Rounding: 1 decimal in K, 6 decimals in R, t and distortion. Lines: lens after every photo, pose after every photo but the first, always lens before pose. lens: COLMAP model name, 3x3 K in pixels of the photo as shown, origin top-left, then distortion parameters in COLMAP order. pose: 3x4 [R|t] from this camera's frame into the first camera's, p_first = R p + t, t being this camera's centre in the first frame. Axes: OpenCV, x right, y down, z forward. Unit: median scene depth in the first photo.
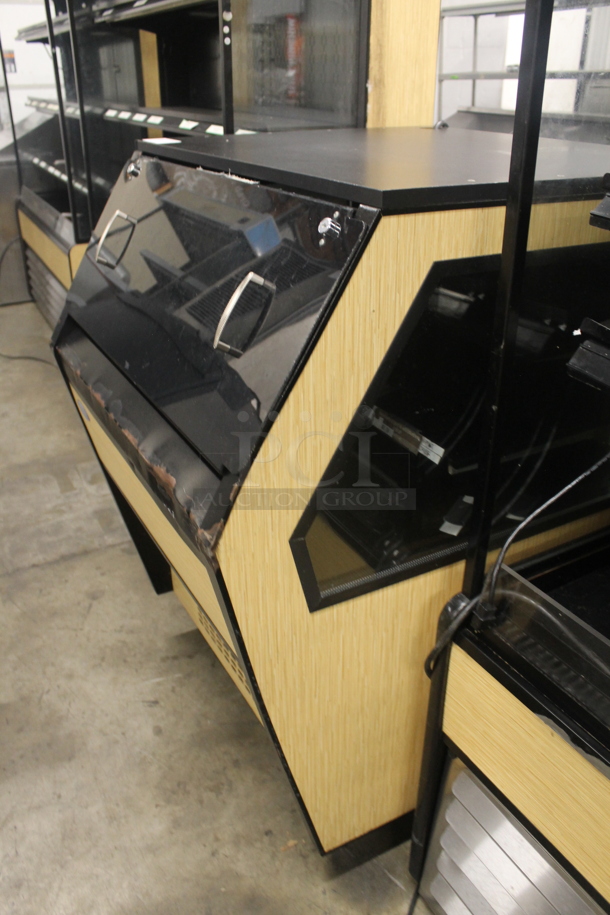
lens RADIAL K [[778.3, 0, 308.2], [0, 778.3, 461.0], [0, 0, 1]] dist [-0.160637, 0.143448]
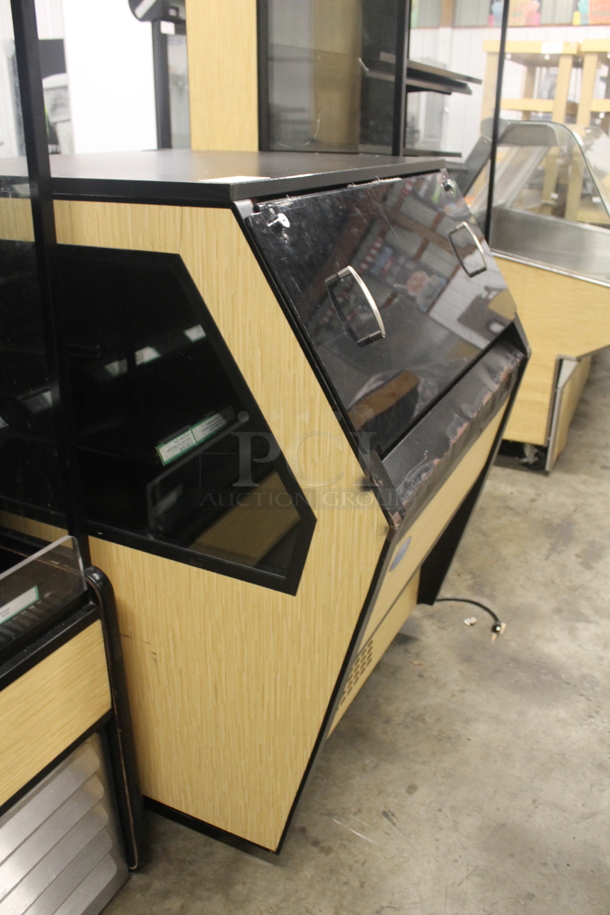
lens RADIAL K [[778.3, 0, 298.3], [0, 778.3, 467.6], [0, 0, 1]] dist [-0.160637, 0.143448]
pose [[-0.572288, -0.336413, 0.747872, -0.734852], [0.371948, 0.706294, 0.602332, -0.577167], [-0.730850, 0.622877, -0.279075, 1.204515]]
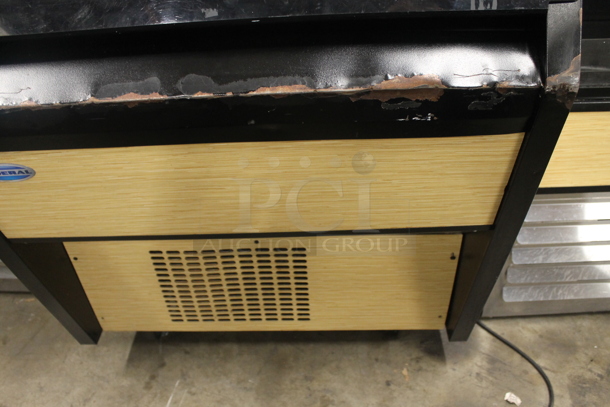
lens RADIAL K [[518.9, 0, 305.3], [0, 518.9, 202.6], [0, 0, 1]] dist [-0.160637, 0.143448]
pose [[0.498477, -0.543948, 0.675012, -0.475094], [0.438876, 0.829837, 0.344614, -0.079968], [-0.747602, 0.124465, 0.652380, 0.494698]]
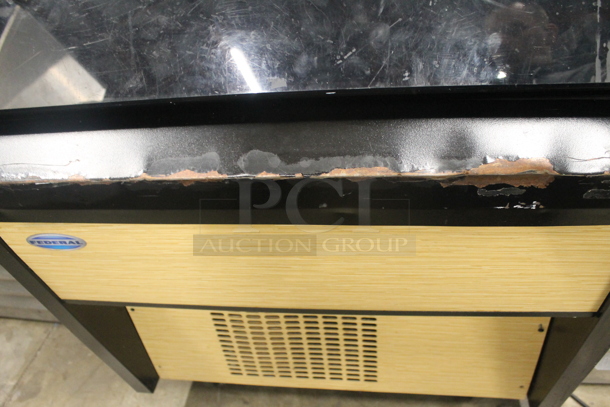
lens RADIAL K [[518.9, 0, 308.3], [0, 518.9, 208.7], [0, 0, 1]] dist [-0.160637, 0.143448]
pose [[0.586237, -0.532225, 0.610788, -0.410601], [0.455851, 0.839960, 0.294391, -0.117497], [-0.669720, 0.105845, 0.735032, 0.530892]]
